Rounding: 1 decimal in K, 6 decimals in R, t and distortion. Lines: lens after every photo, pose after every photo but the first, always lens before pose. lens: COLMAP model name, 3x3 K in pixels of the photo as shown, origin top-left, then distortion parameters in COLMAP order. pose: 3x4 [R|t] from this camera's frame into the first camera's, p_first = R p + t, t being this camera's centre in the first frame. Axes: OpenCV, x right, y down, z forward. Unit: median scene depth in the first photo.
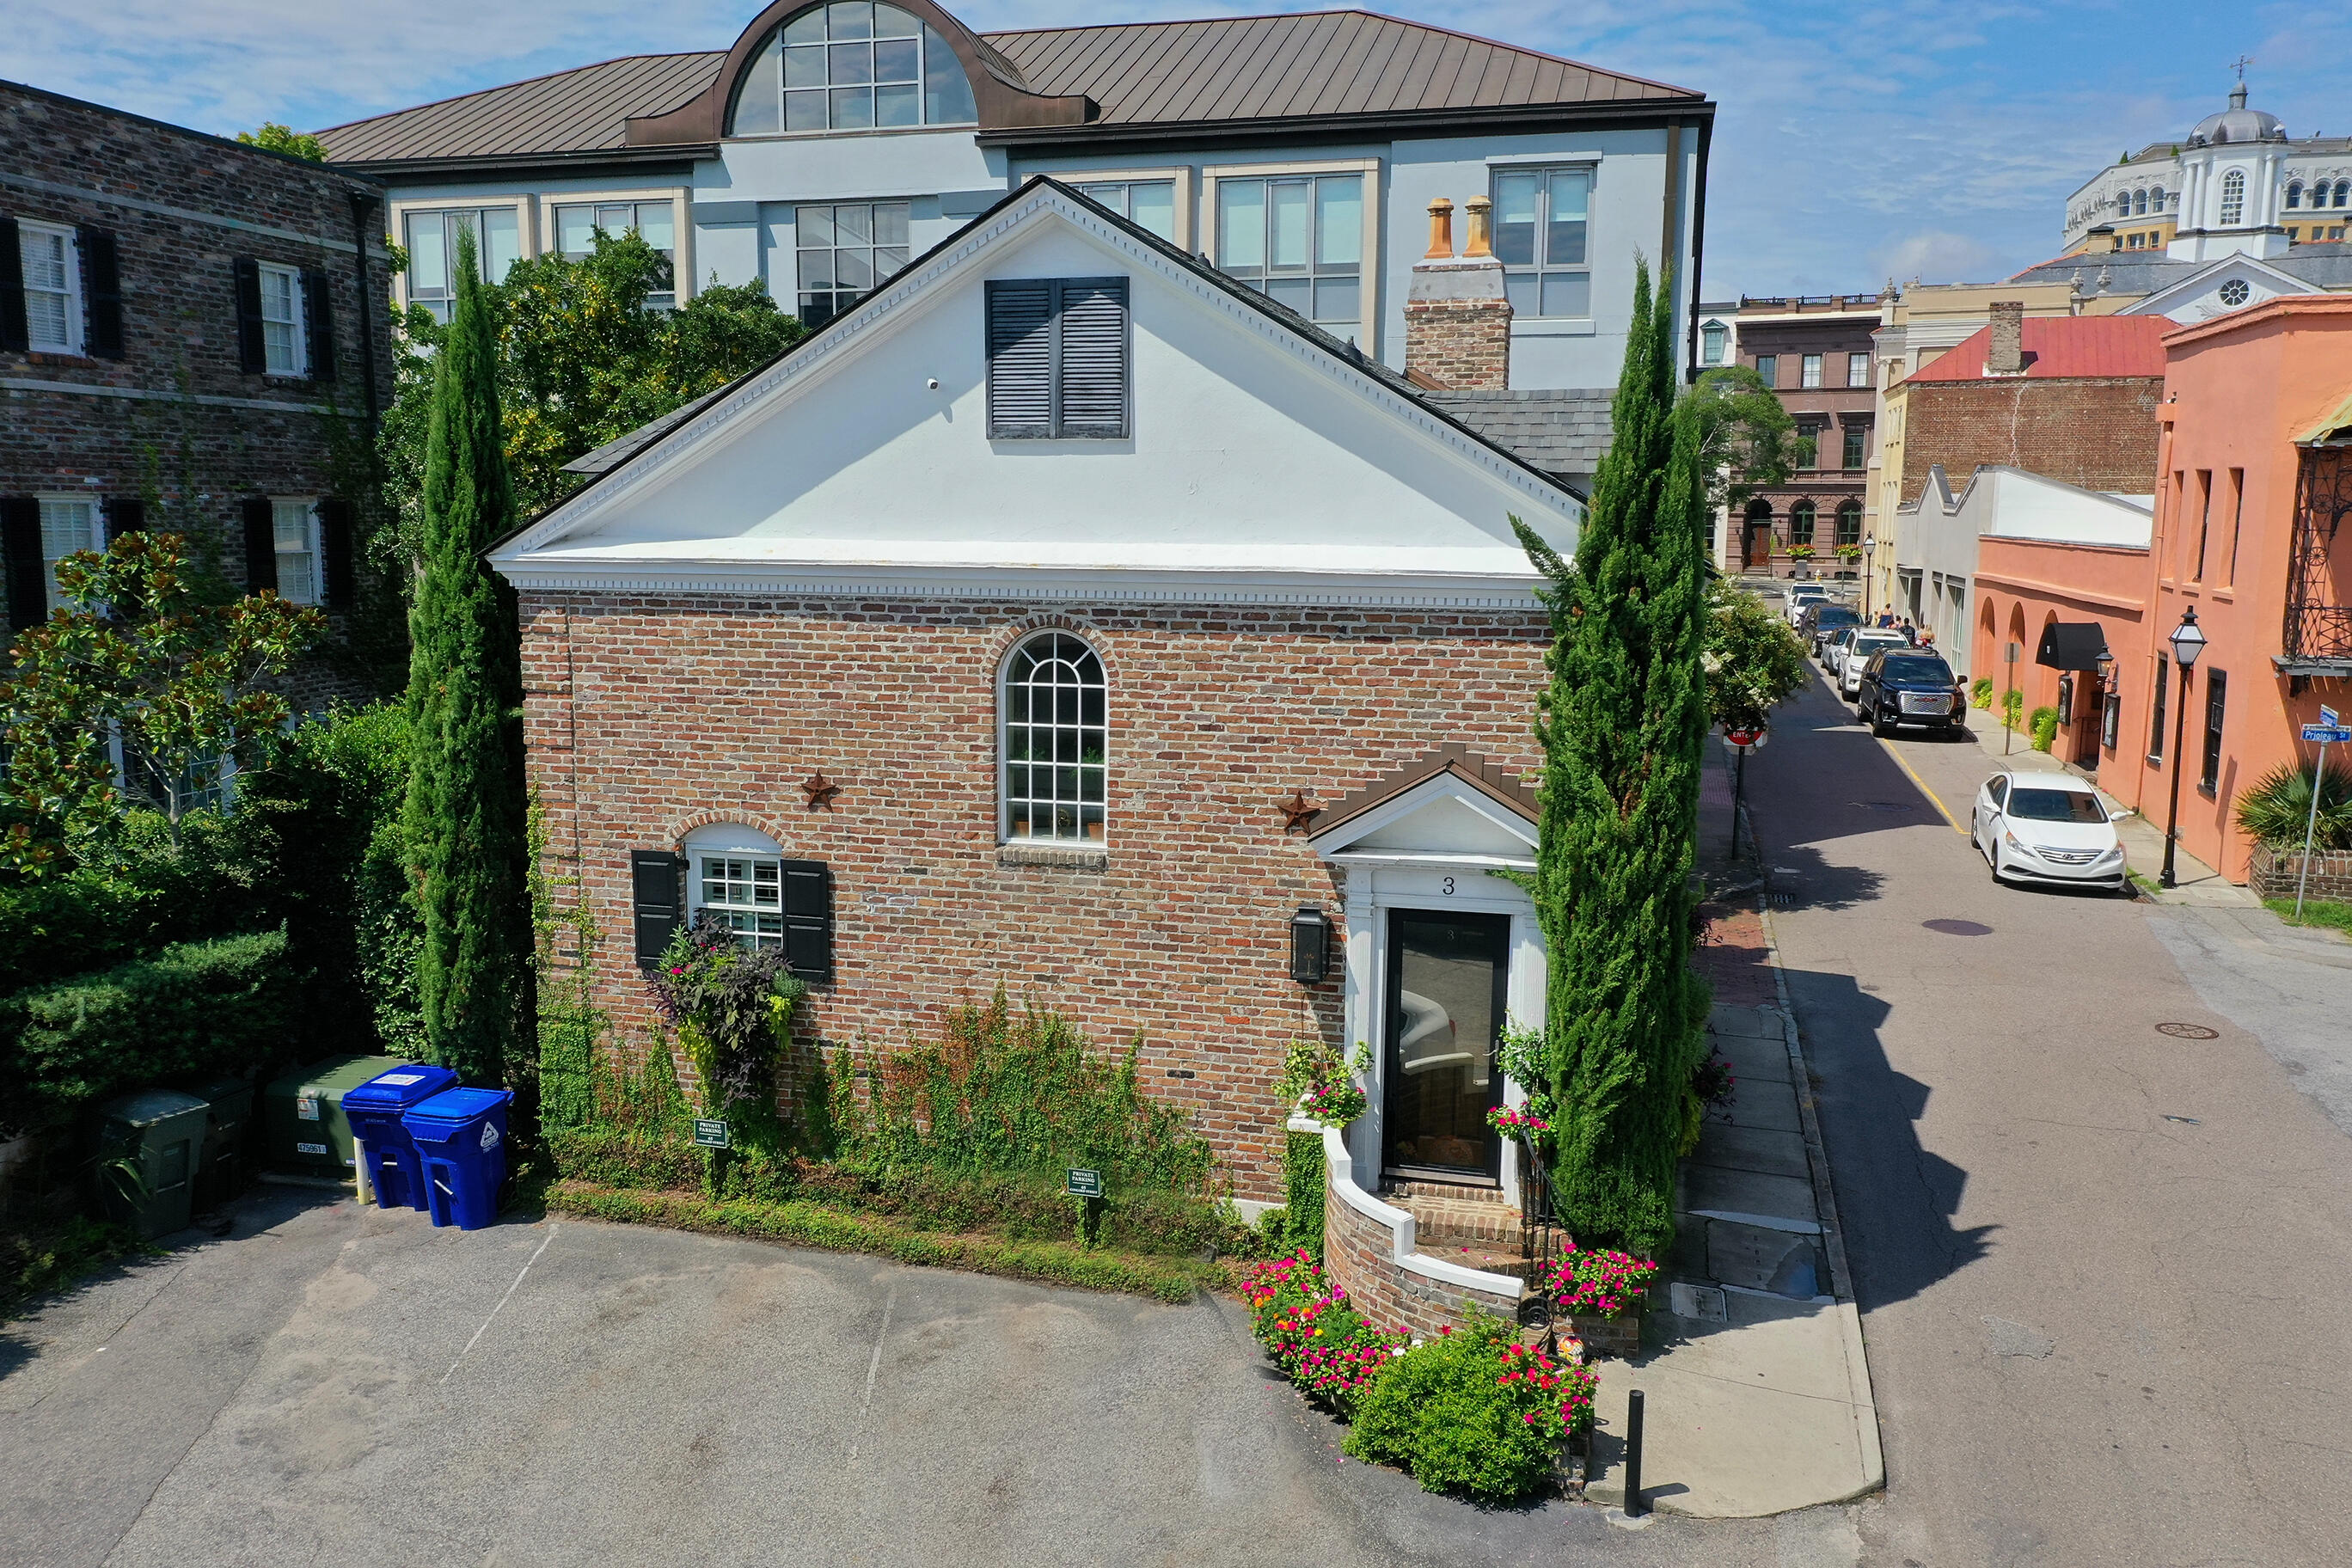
lens RADIAL K [[1826.1, 0, 1176.0], [0, 1826.1, 784.0], [0, 0, 1]] dist [-0.005936, -0.004744]
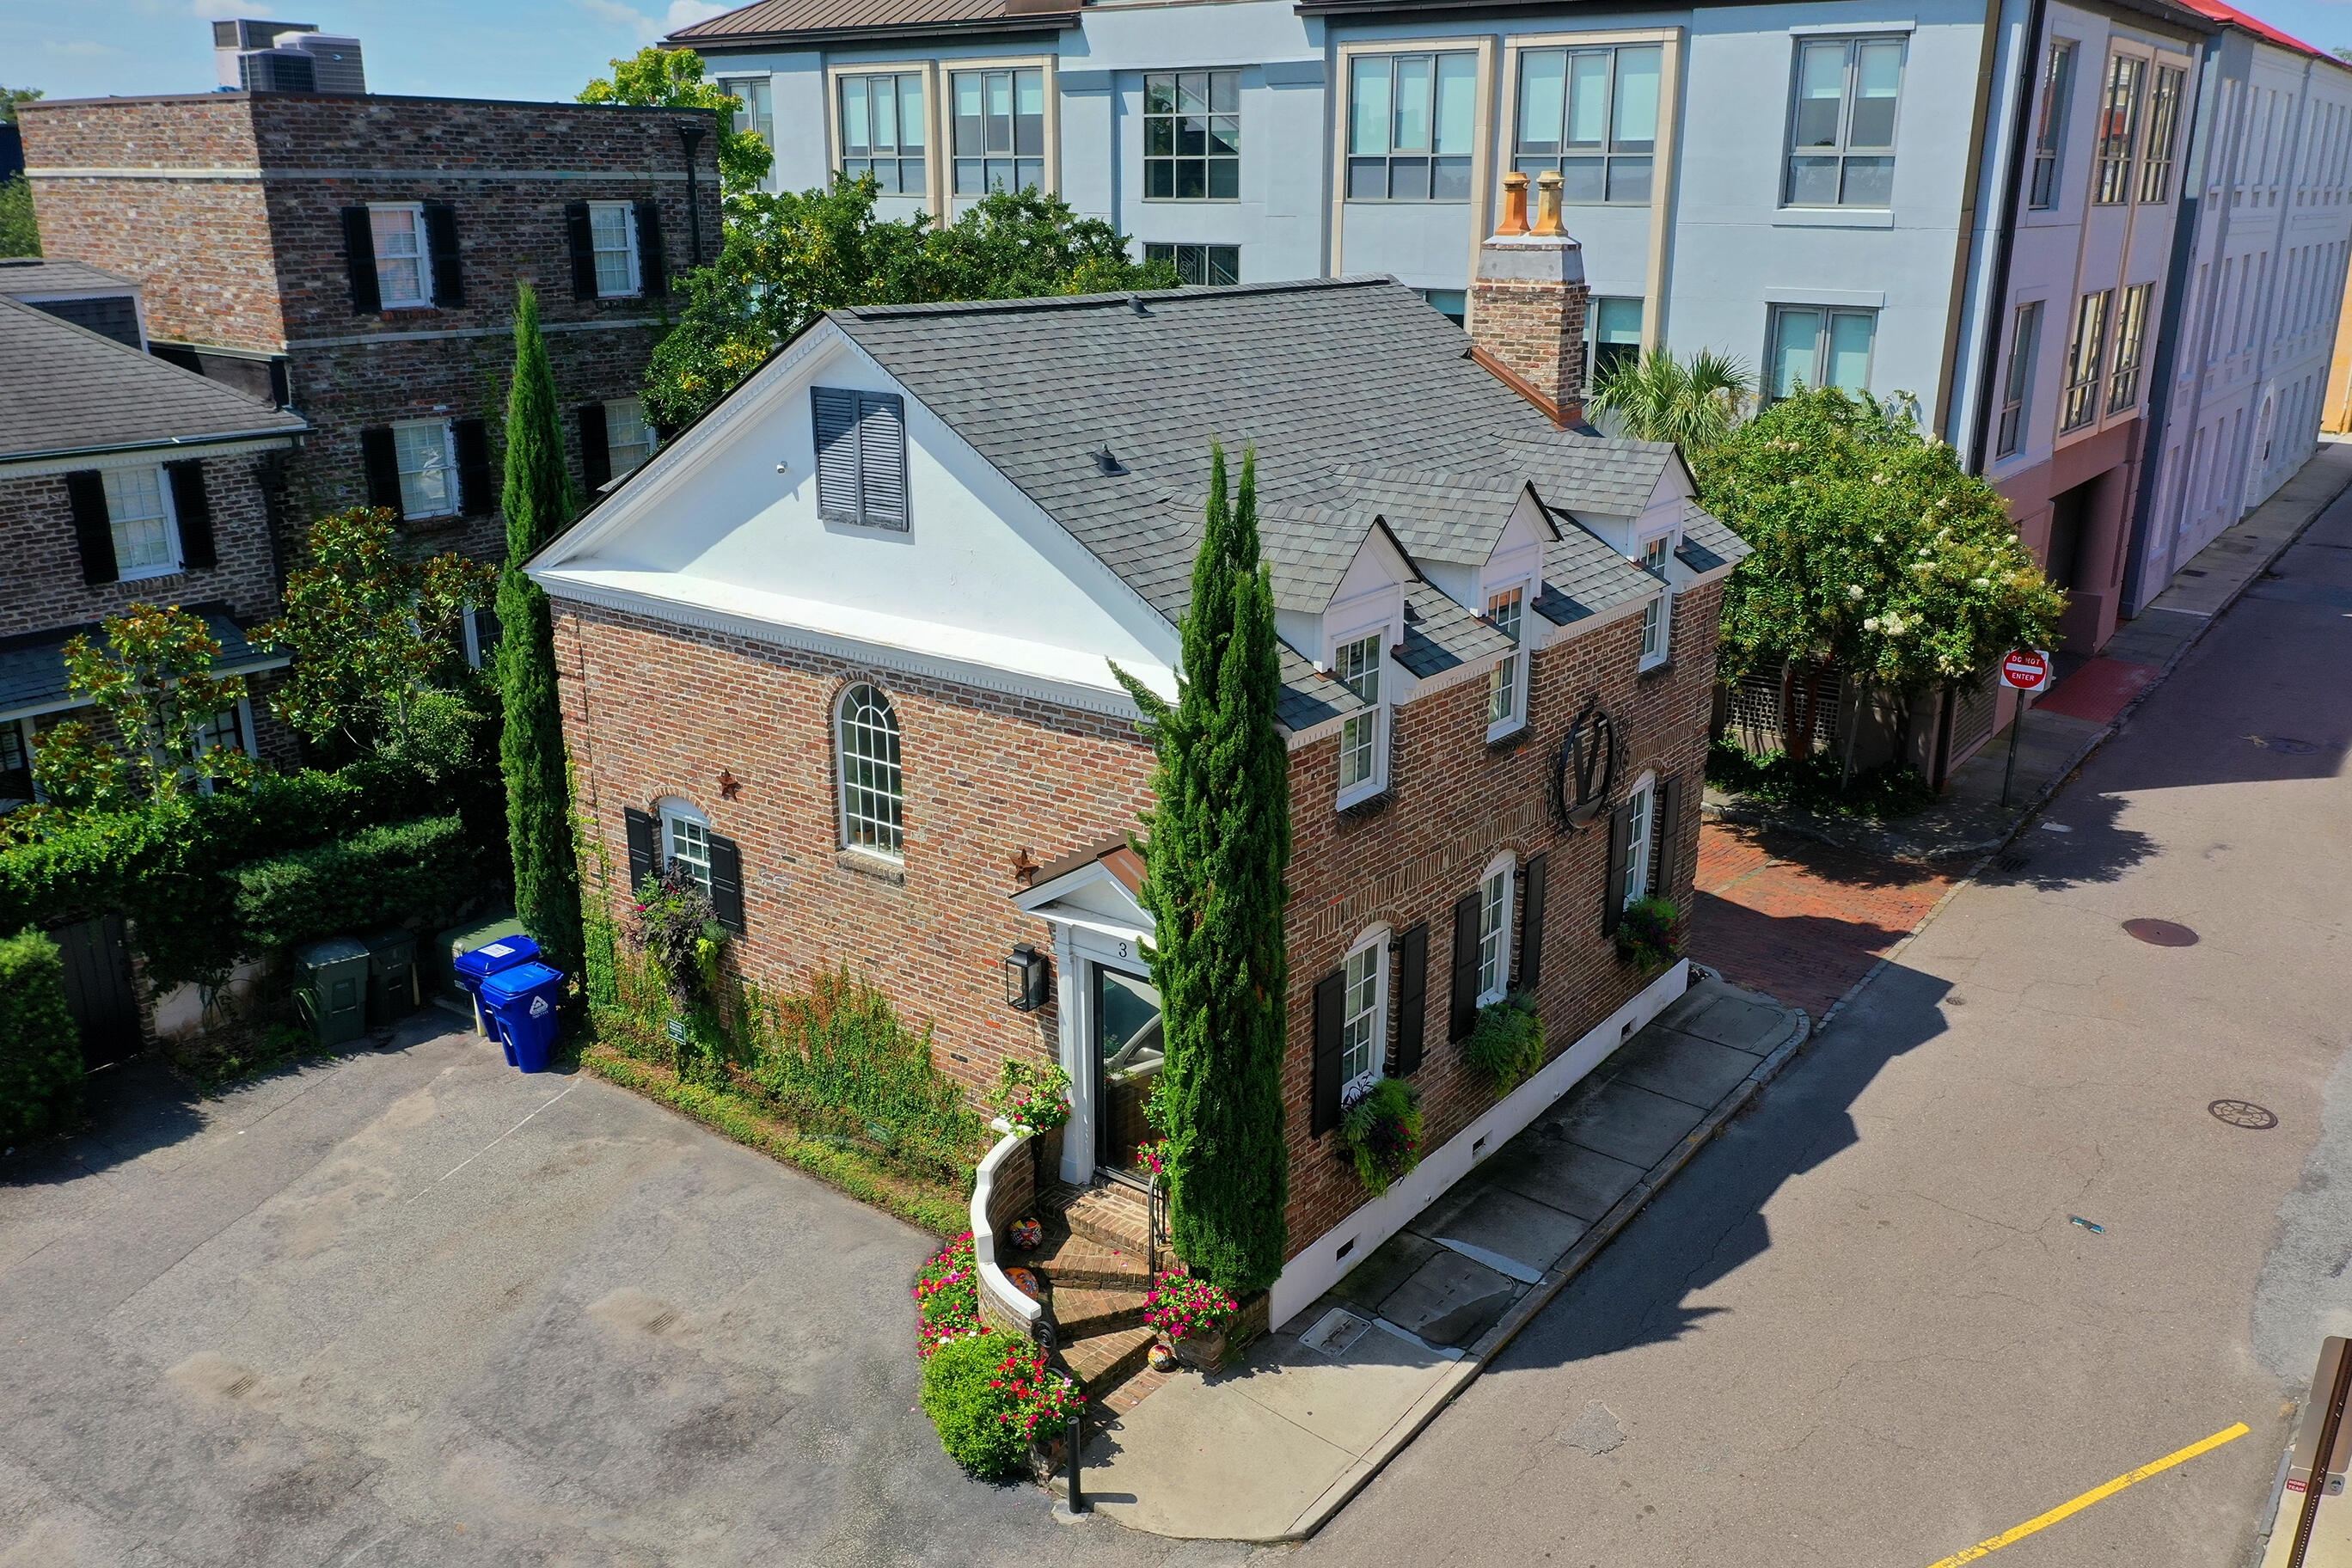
lens RADIAL K [[1860.5, 0, 1176.0], [0, 1860.5, 784.0], [0, 0, 1]] dist [-0.007724, 0.000009]
pose [[0.929814, 0.109111, -0.351483, 0.508101], [-0.054060, 0.985174, 0.162818, -0.209446], [0.364037, -0.132389, 0.921927, -0.045736]]
